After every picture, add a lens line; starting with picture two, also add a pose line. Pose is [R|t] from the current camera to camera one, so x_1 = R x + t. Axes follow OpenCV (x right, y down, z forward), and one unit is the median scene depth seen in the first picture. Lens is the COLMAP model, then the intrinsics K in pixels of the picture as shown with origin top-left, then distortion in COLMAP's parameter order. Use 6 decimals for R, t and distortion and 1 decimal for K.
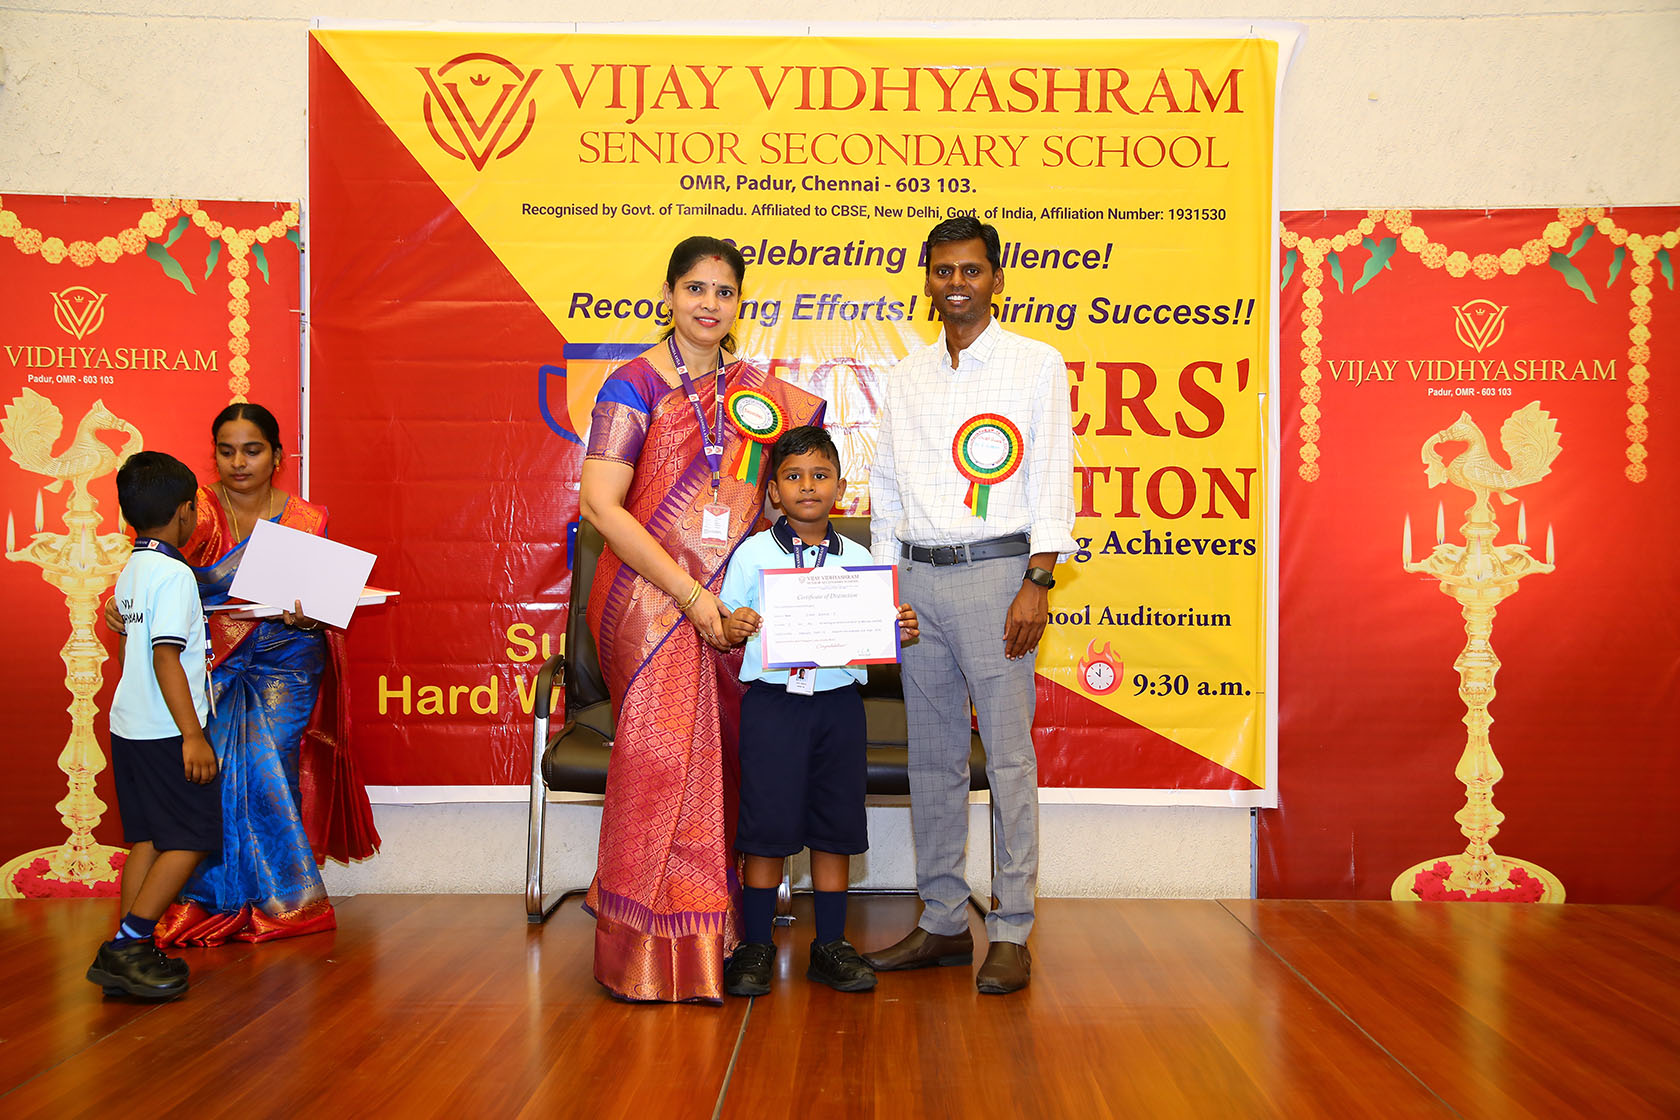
lens RADIAL K [[2135.8, 0, 840.0], [0, 2135.8, 560.0], [0, 0, 1]] dist [0.100920, 0.355001]
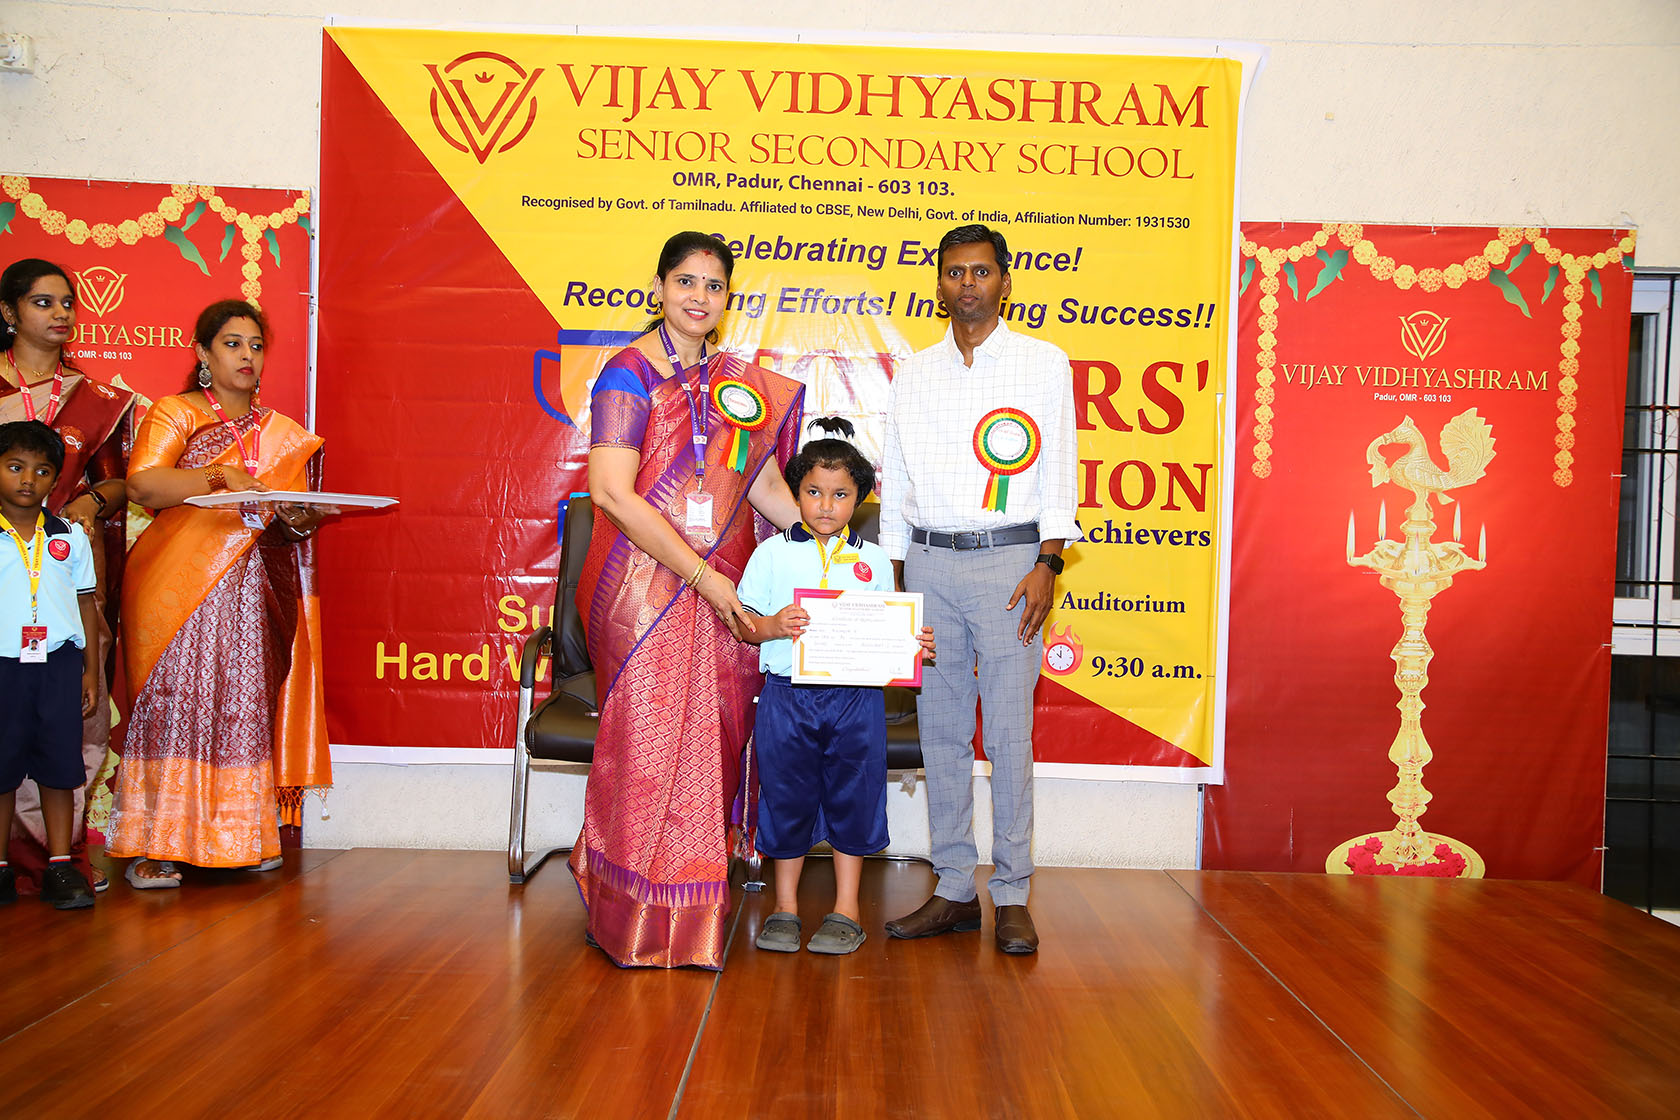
lens RADIAL K [[1712.0, 0, 843.4], [0, 1712.0, 564.2], [0, 0, 1]] dist [0.003184, 0.212848]
pose [[0.999672, 0.022710, 0.011859, 0.003266], [-0.022920, 0.999578, 0.017867, -0.004486], [-0.011448, -0.018133, 0.999770, 0.157217]]
